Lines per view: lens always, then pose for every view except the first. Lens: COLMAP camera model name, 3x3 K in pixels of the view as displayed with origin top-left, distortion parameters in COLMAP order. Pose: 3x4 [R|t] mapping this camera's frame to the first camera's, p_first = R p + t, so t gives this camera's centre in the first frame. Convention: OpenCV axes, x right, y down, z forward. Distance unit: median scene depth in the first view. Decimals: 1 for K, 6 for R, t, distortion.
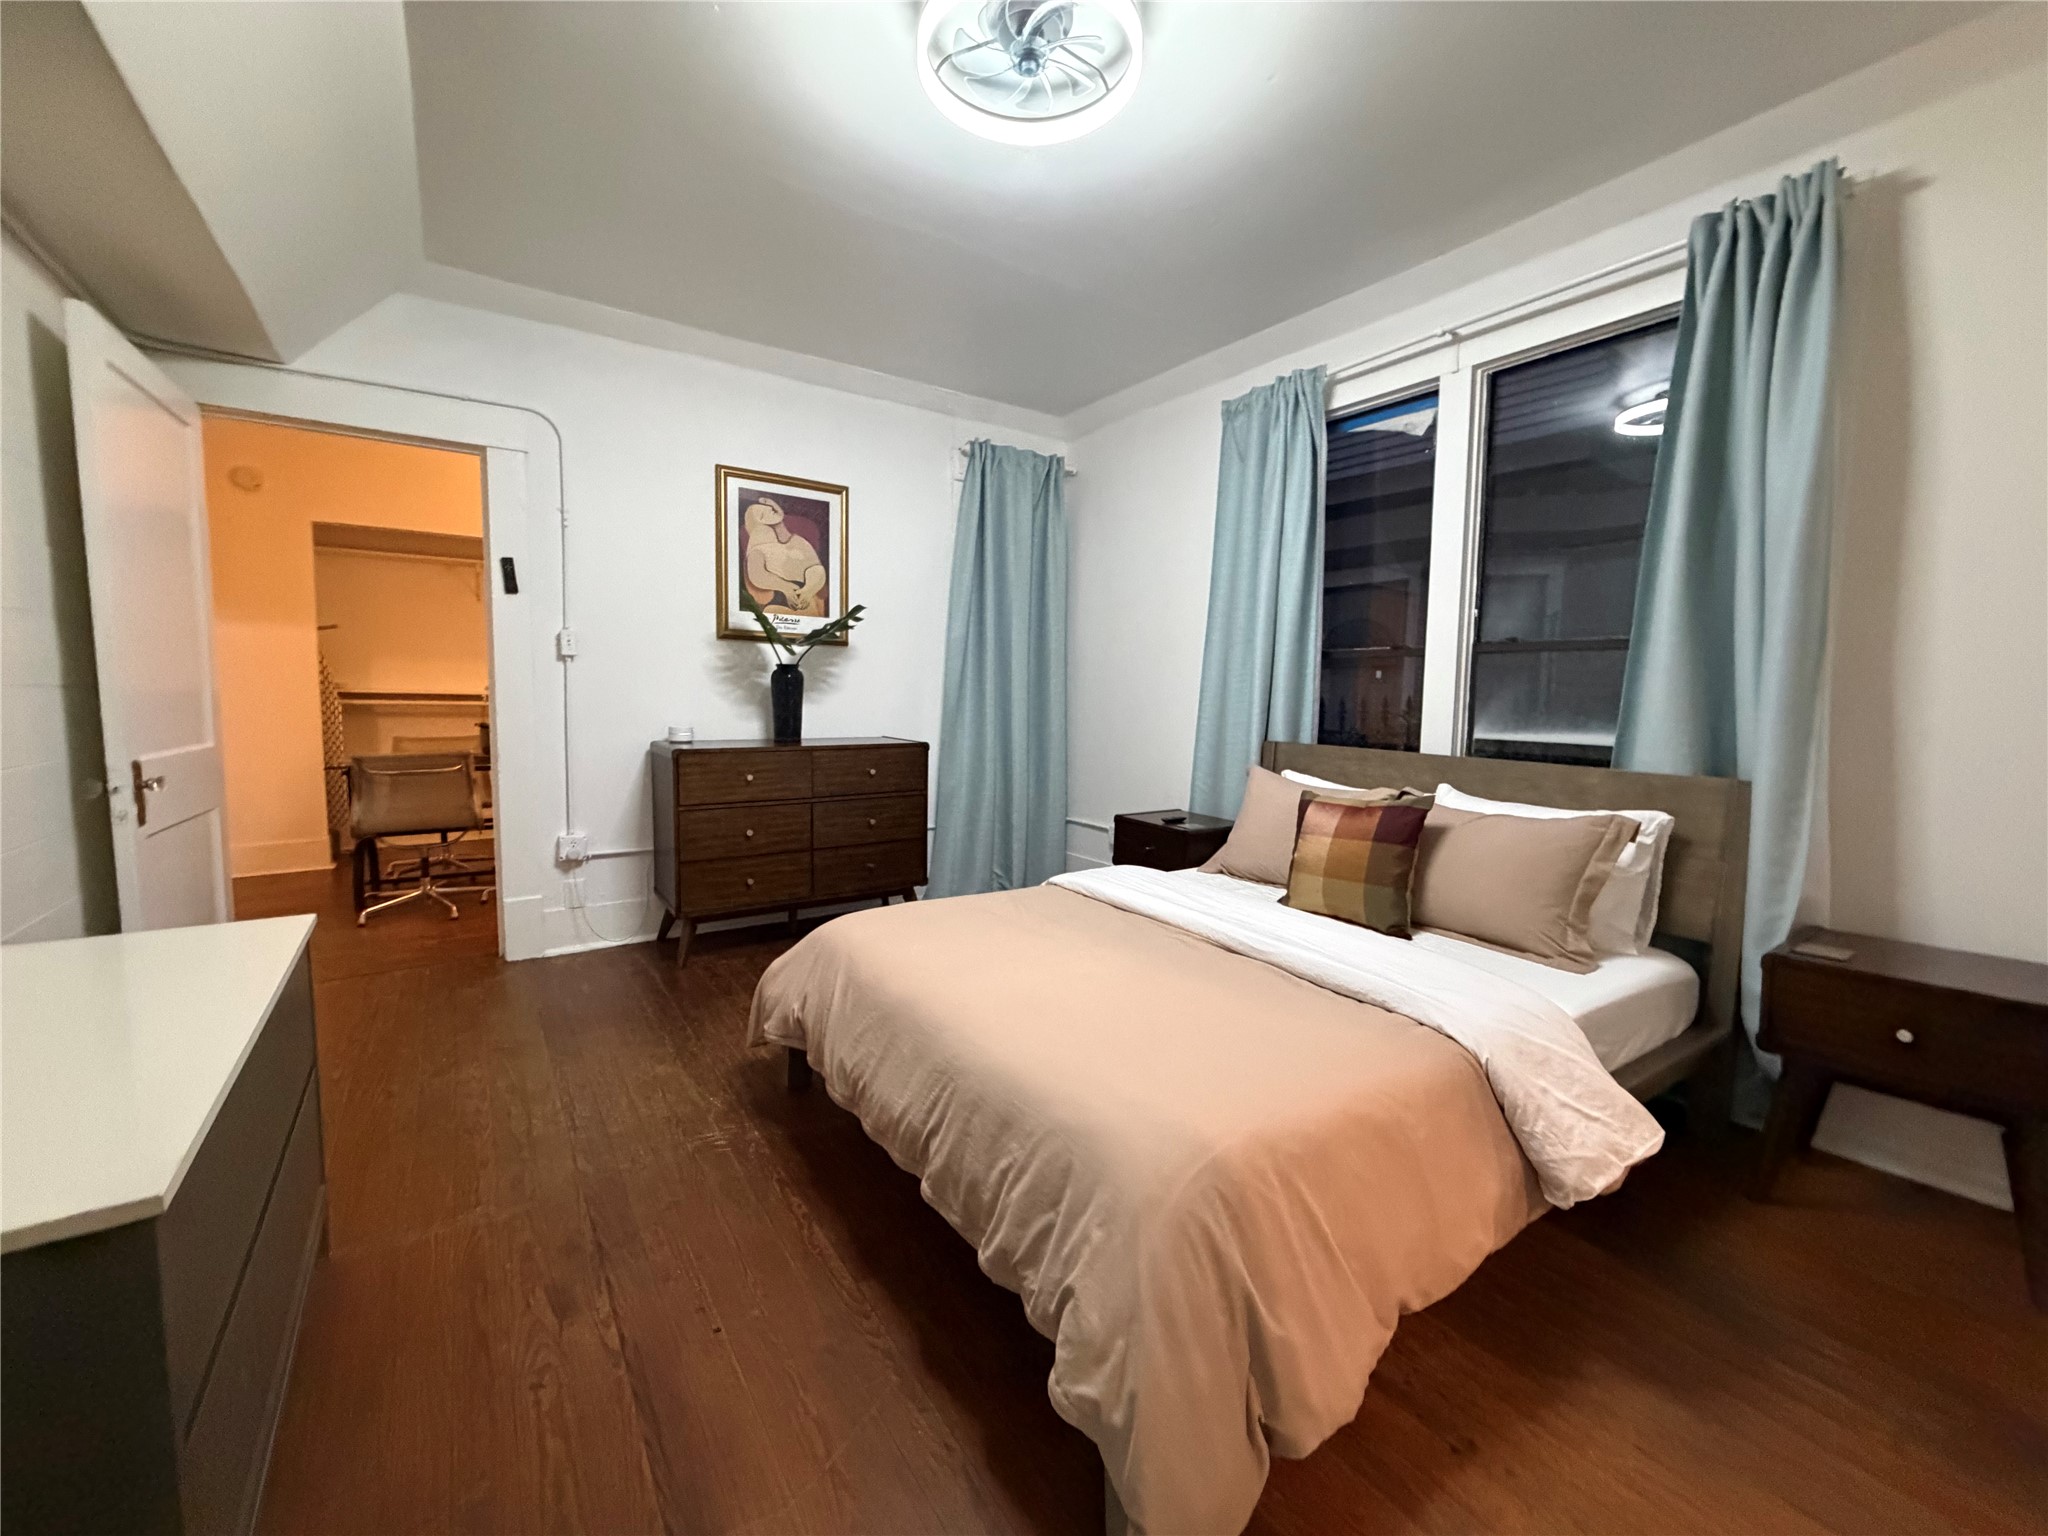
lens RADIAL K [[816.3, 0, 1019.2], [0, 816.3, 762.8], [0, 0, 1]] dist [-0.000903, 0.000204]
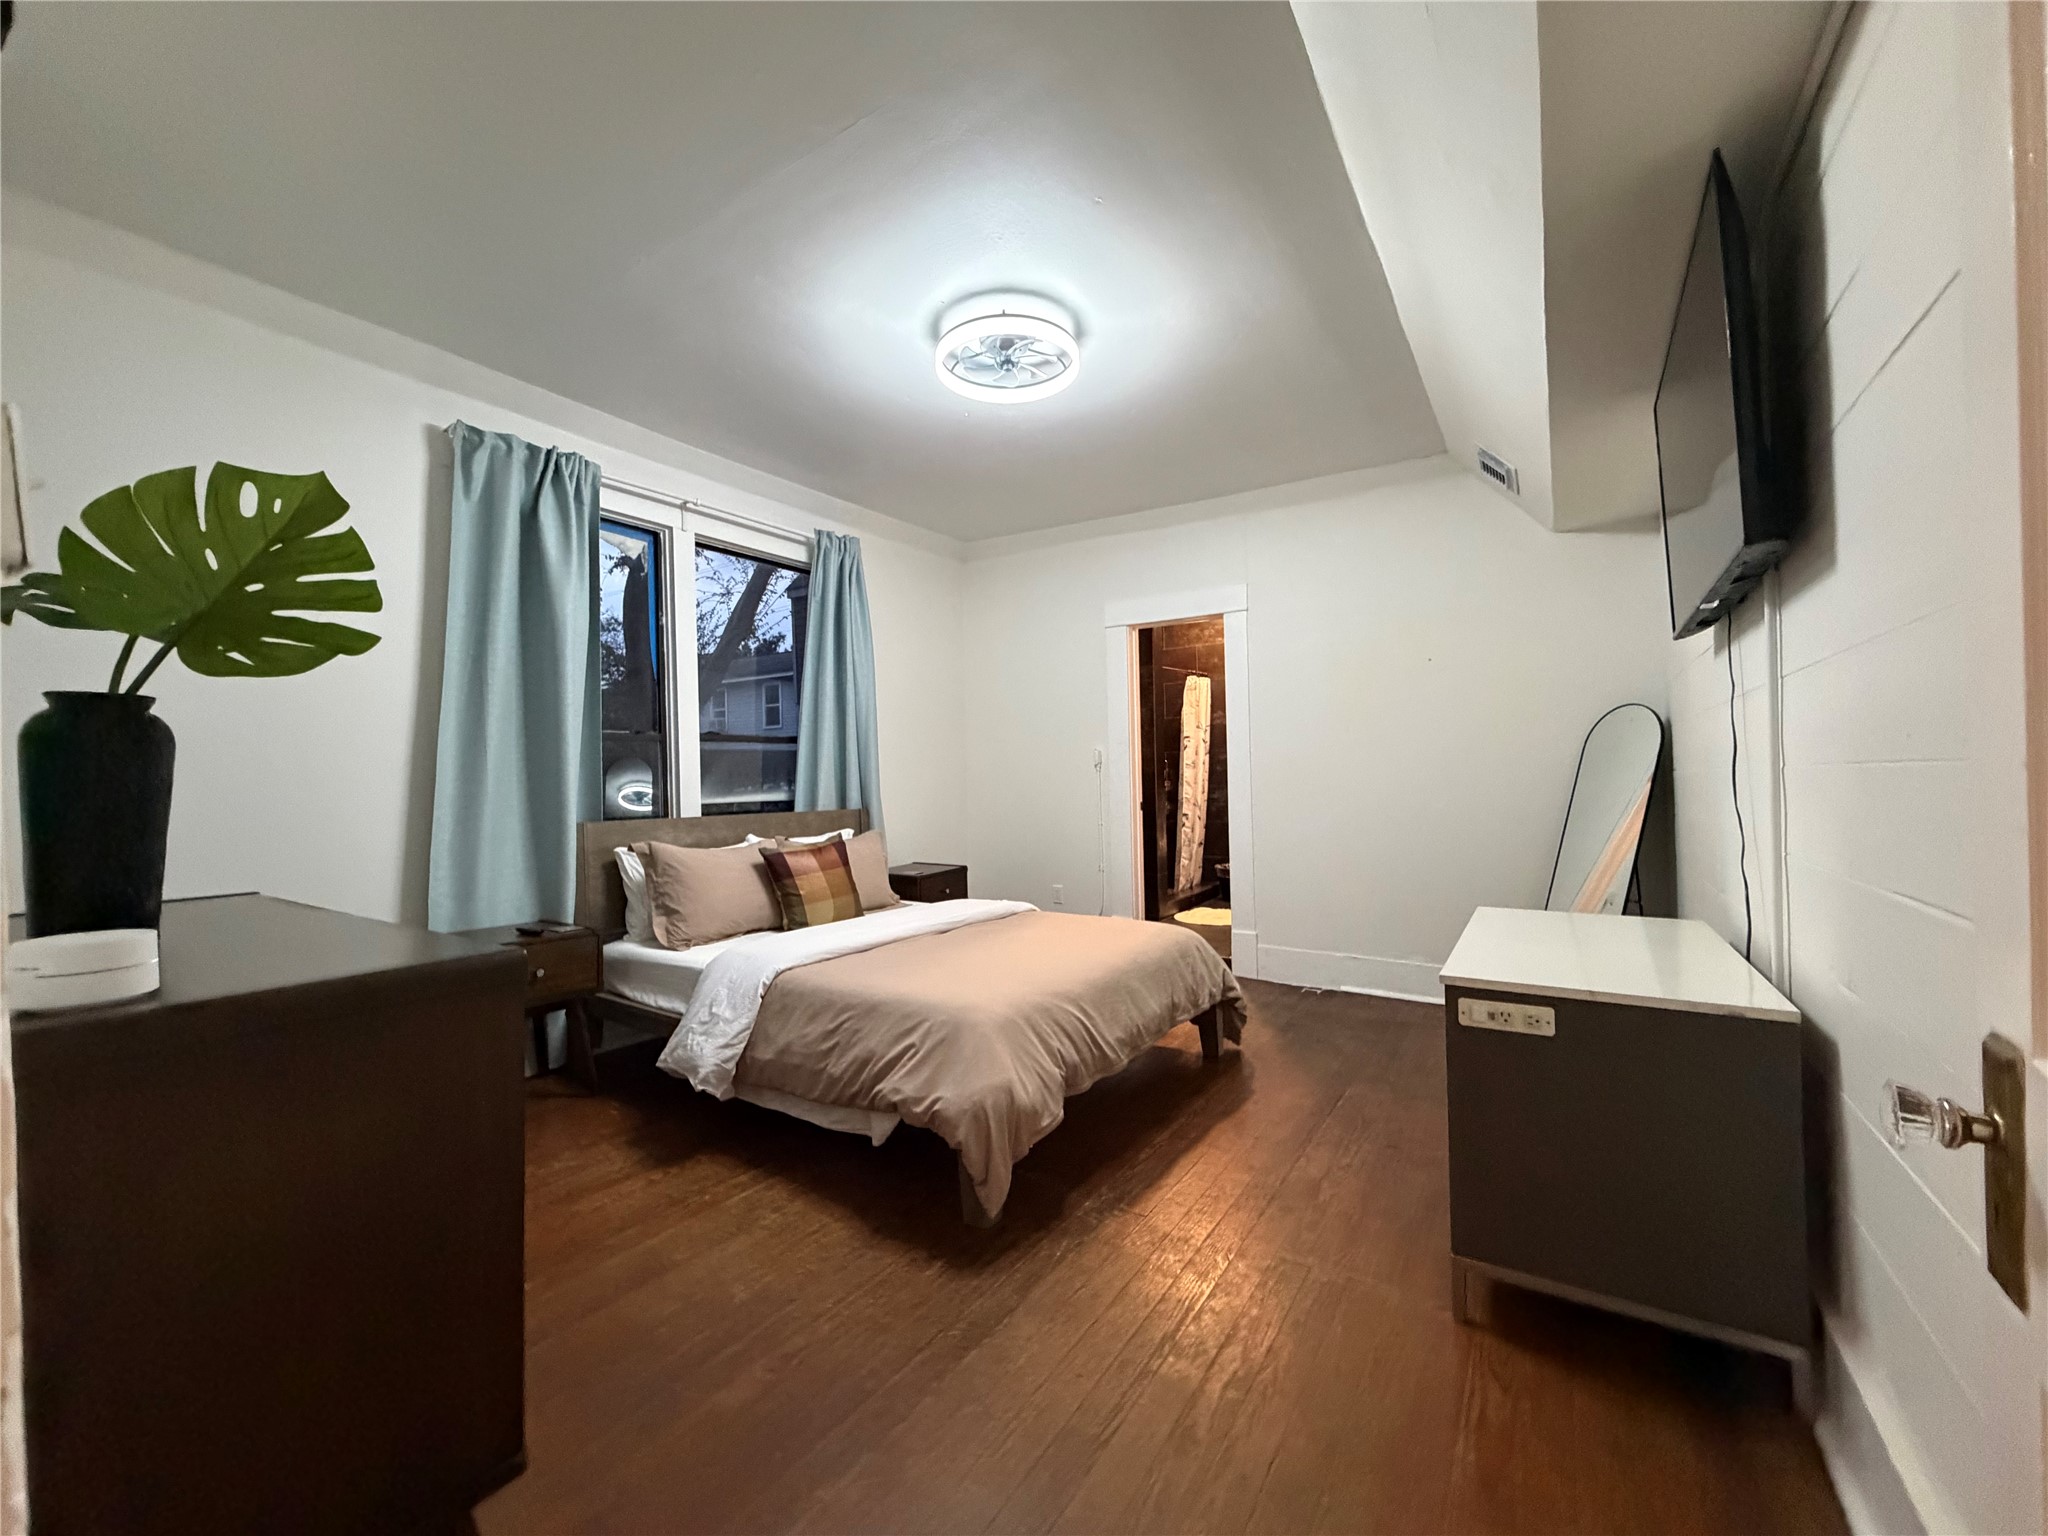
lens RADIAL K [[816.3, 0, 1021.8], [0, 816.3, 763.0], [0, 0, 1]] dist [-0.000903, 0.000204]
pose [[-0.383838, 0.003975, 0.923392, -1.030543], [0.095399, 0.994810, 0.035373, -0.108811], [-0.918459, 0.101668, -0.382225, 1.185426]]
